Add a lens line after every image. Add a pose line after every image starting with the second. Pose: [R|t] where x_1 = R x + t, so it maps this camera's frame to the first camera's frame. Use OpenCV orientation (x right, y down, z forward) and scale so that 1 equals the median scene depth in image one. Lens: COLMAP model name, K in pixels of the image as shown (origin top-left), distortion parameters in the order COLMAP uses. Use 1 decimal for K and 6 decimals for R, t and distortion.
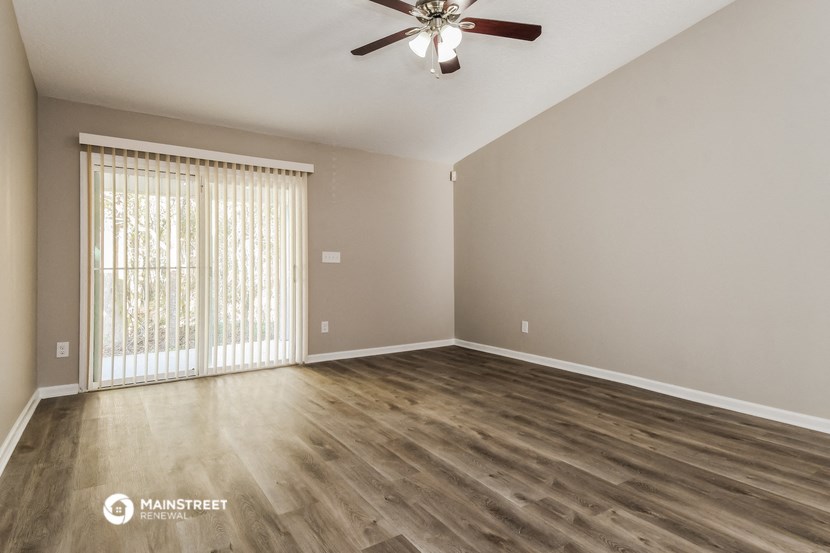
lens RADIAL K [[442.7, 0, 418.6], [0, 442.7, 266.9], [0, 0, 1]] dist [0.060642, 0.000101]
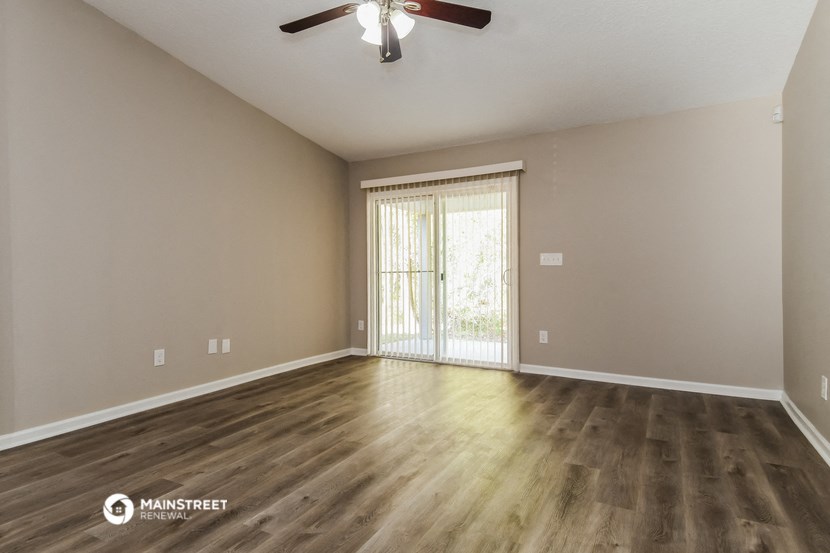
lens RADIAL K [[459.3, 0, 415.0], [0, 459.3, 276.5], [0, 0, 1]] dist [0.062575, -0.000522]
pose [[0.470693, 0.010851, -0.882230, 0.857022], [0.006112, 0.999860, 0.015559, -0.005986], [0.882276, -0.012716, 0.470561, 0.573812]]
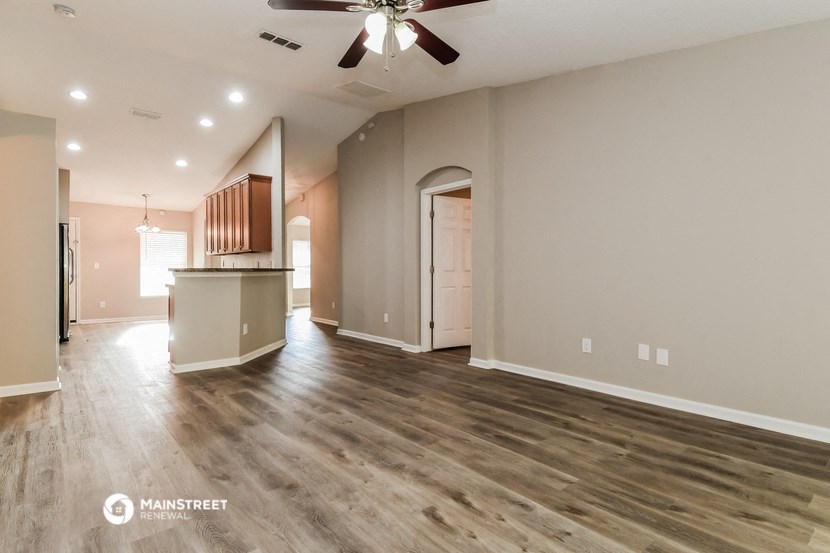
lens RADIAL K [[442.7, 0, 418.6], [0, 442.7, 266.9], [0, 0, 1]] dist [0.060642, 0.000101]
pose [[-0.994096, 0.003961, -0.108435, 0.078215], [0.004602, 0.999973, -0.005662, -0.005066], [0.108410, -0.006128, -0.994087, 1.841668]]
